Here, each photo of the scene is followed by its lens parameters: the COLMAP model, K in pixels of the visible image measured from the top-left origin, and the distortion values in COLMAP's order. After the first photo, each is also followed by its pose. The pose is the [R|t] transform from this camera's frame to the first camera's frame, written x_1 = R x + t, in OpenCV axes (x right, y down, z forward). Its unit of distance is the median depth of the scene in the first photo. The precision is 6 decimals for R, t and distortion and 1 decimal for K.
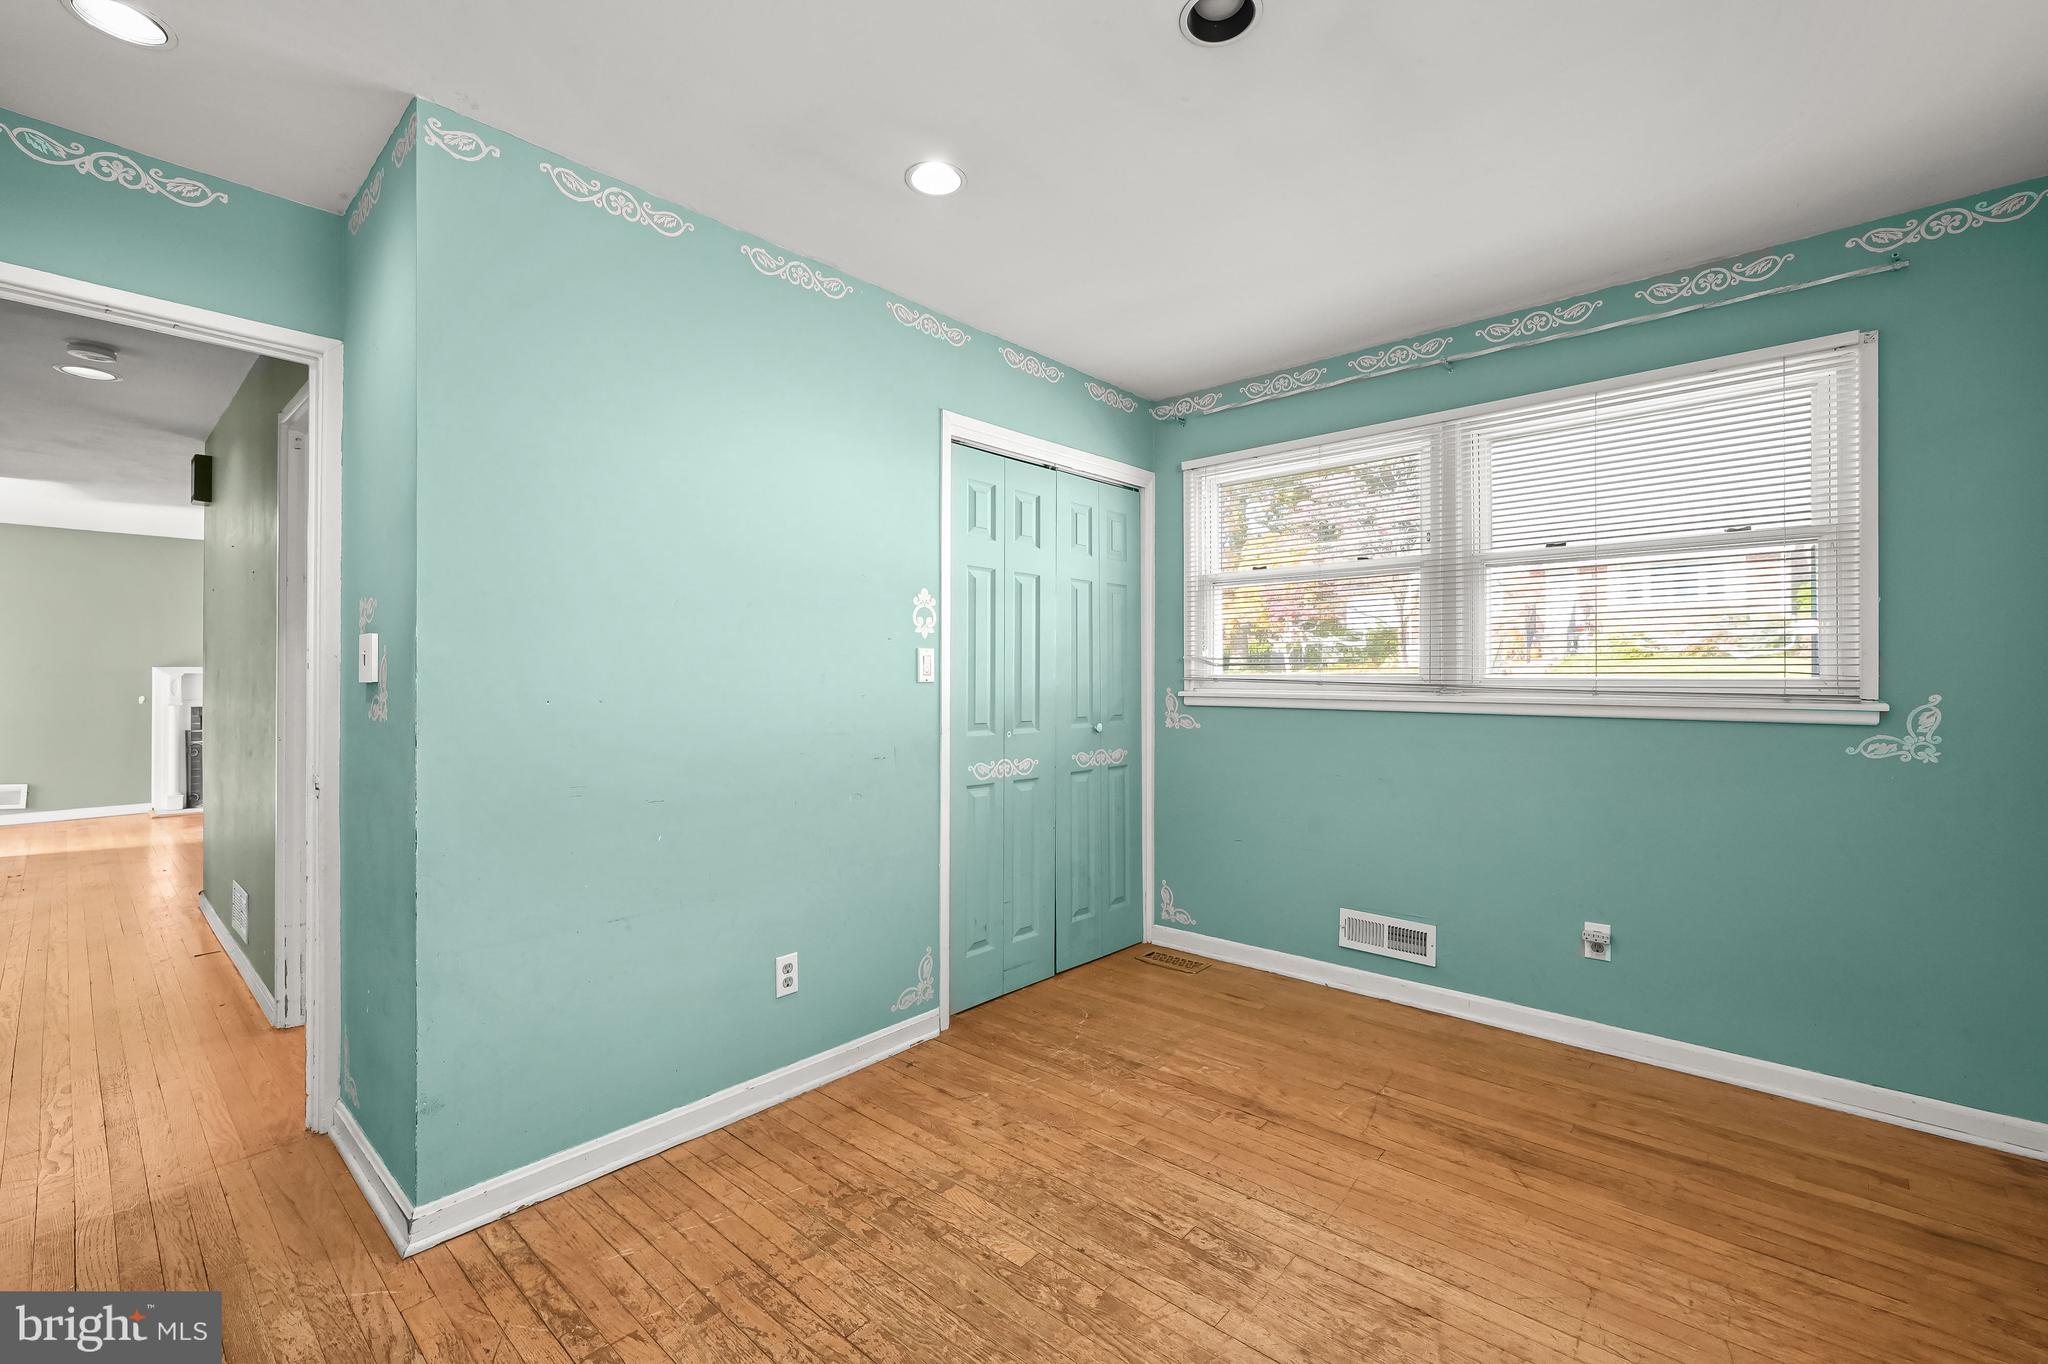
lens RADIAL K [[854.0, 0, 1024.0], [0, 854.0, 682.0], [0, 0, 1]] dist [-0.001048, -0.000024]
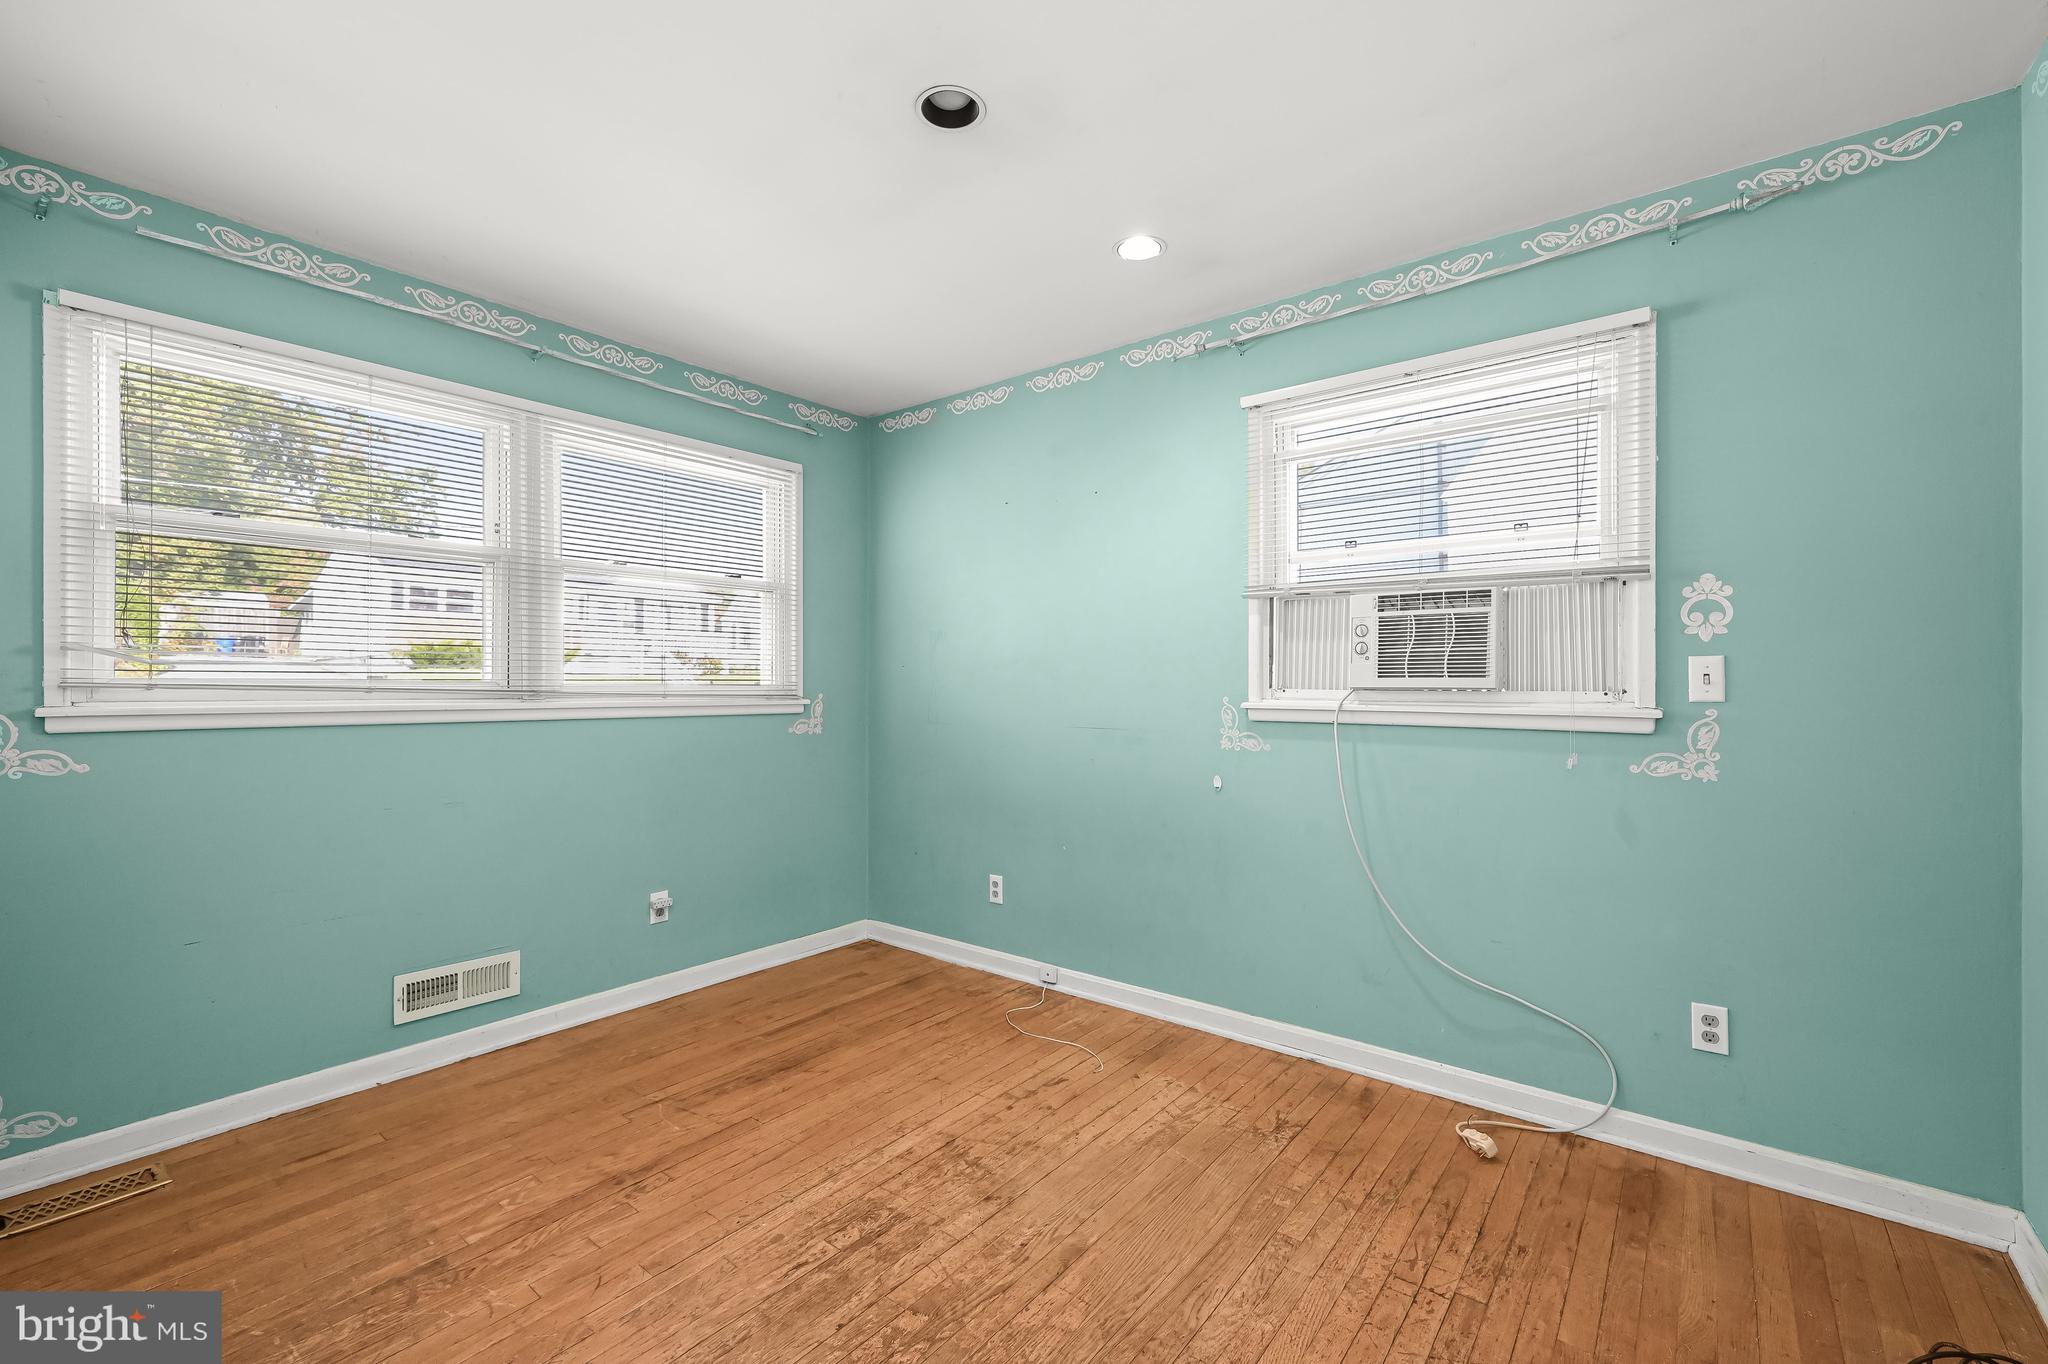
lens RADIAL K [[870.7, 0, 1028.5], [0, 870.7, 689.8], [0, 0, 1]] dist [0.000538, -0.000031]
pose [[-0.060797, -0.006907, 0.998126, -0.580521], [0.004325, 0.999965, 0.007183, -0.002527], [-0.998141, 0.004753, -0.060765, 0.587012]]
